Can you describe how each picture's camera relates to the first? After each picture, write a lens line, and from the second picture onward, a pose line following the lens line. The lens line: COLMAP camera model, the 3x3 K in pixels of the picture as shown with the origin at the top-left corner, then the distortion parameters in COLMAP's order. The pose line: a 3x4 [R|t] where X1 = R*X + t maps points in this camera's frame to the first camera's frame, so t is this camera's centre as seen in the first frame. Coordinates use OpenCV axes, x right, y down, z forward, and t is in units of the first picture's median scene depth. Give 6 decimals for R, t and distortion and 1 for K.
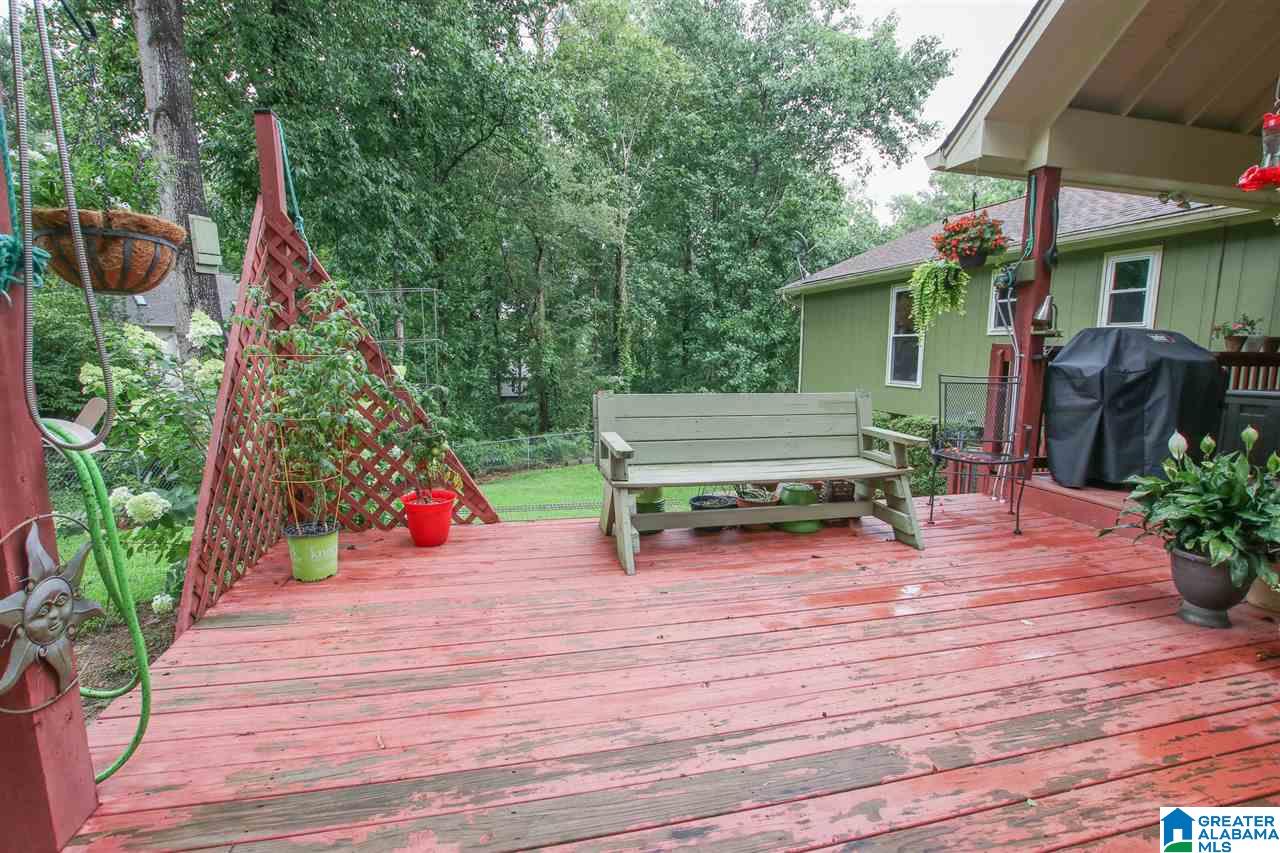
lens RADIAL K [[596.5, 0, 637.2], [0, 596.5, 436.9], [0, 0, 1]] dist [-0.034488, 0.004907]
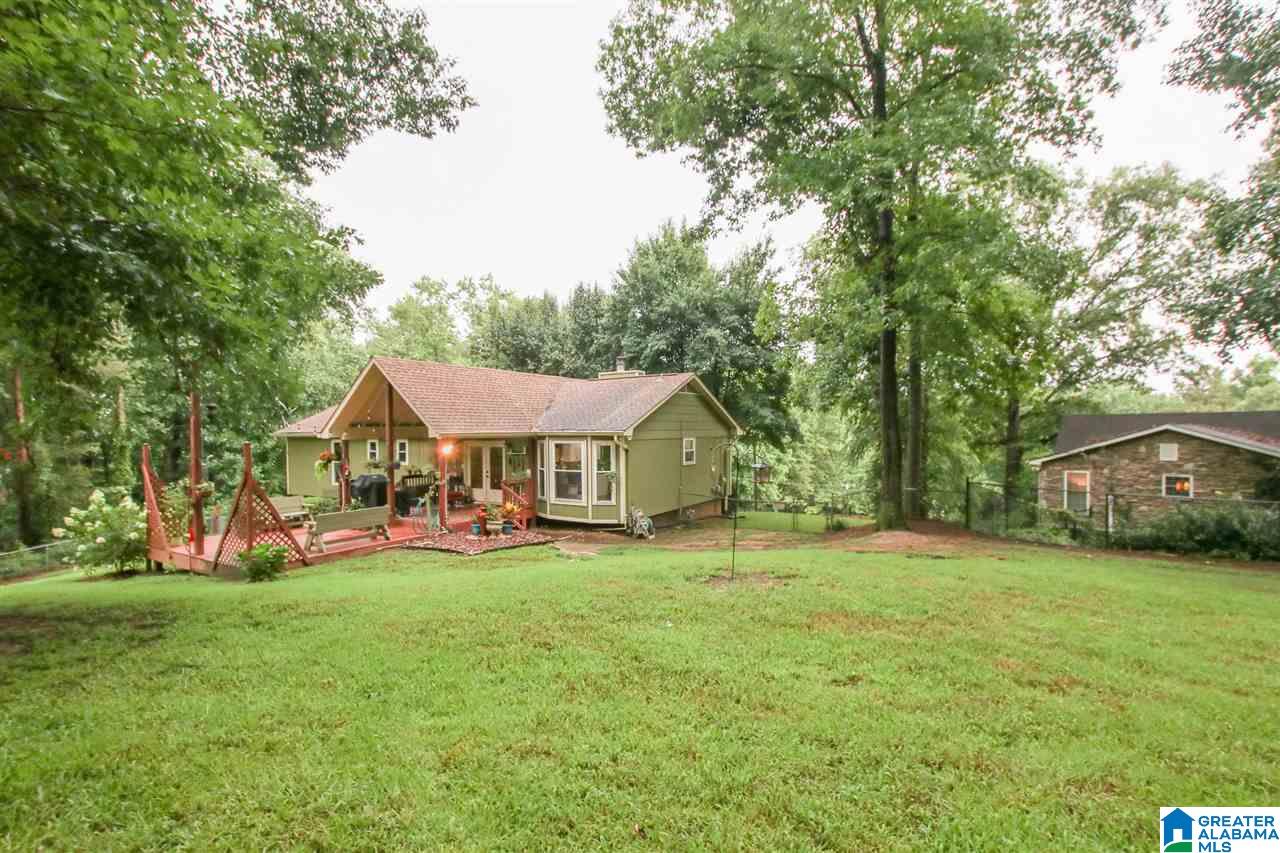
lens RADIAL K [[596.5, 0, 637.2], [0, 596.5, 436.9], [0, 0, 1]] dist [-0.034488, 0.004907]
pose [[0.702050, -0.018517, 0.711887, -0.127544], [0.118078, 0.988851, -0.090725, 0.024476], [-0.702270, 0.147751, 0.696409, -0.507286]]
